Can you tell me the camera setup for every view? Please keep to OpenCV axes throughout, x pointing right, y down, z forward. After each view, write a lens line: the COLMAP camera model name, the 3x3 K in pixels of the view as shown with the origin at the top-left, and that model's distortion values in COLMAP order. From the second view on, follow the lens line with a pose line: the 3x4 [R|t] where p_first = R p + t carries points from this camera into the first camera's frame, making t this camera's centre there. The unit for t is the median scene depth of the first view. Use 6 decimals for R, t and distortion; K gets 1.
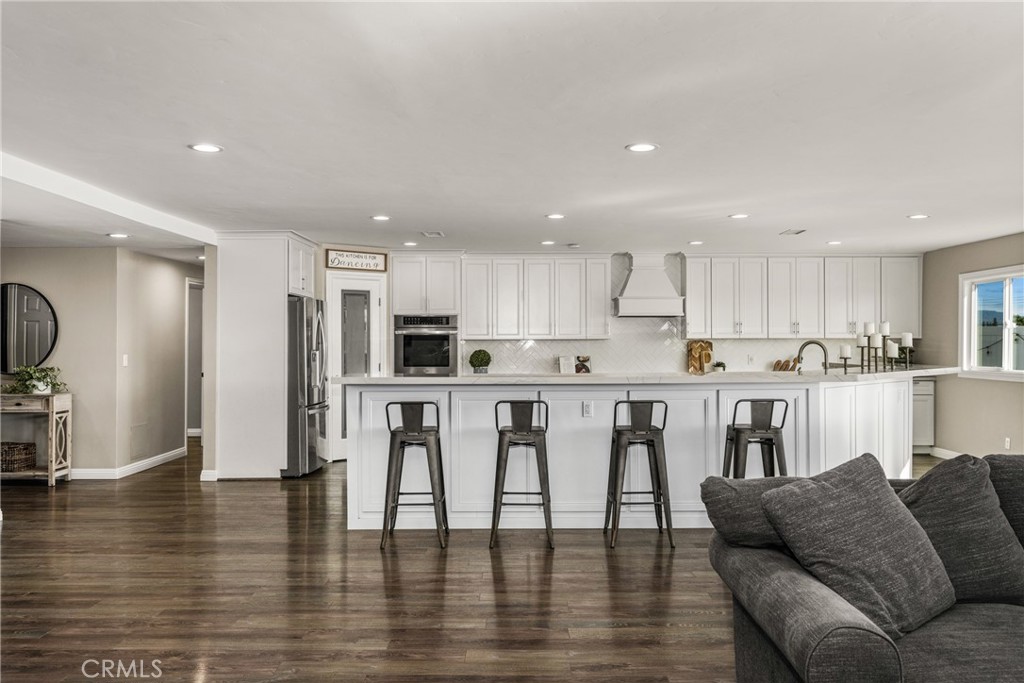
lens RADIAL K [[714.2, 0, 434.8], [0, 714.2, 336.4], [0, 0, 1]] dist [-0.011224, 0.005571]
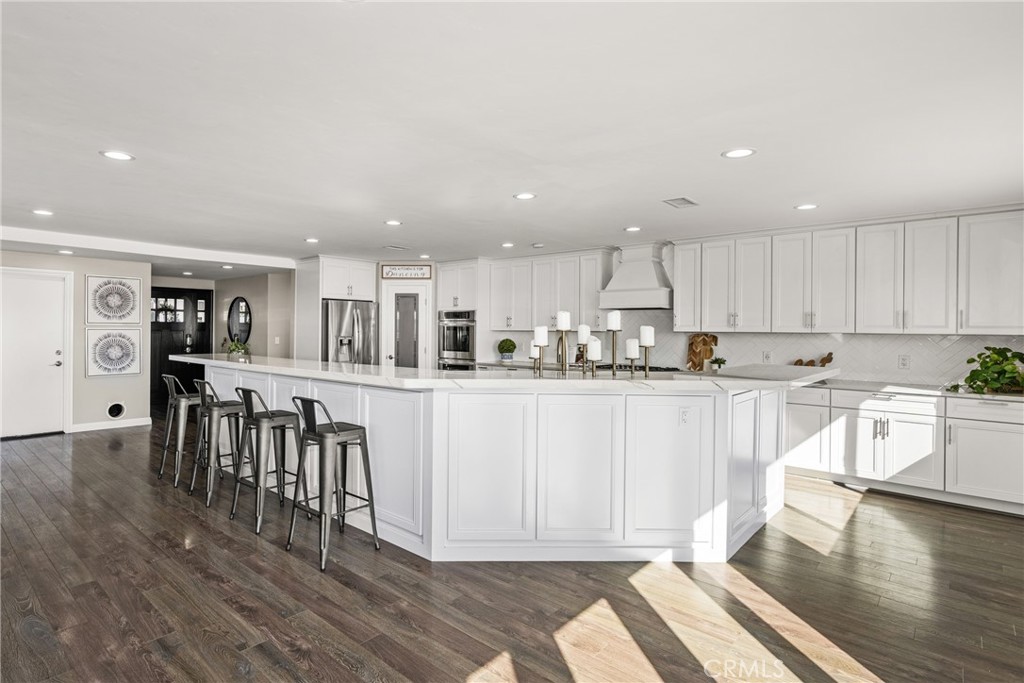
lens RADIAL K [[478.7, 0, 449.5], [0, 478.7, 332.3], [0, 0, 1]] dist [0.001695, -0.000984]
pose [[0.785574, 0.012880, -0.618634, 0.512922], [-0.005880, 0.999894, 0.013351, -0.002907], [0.618740, -0.006851, 0.785566, 0.319627]]
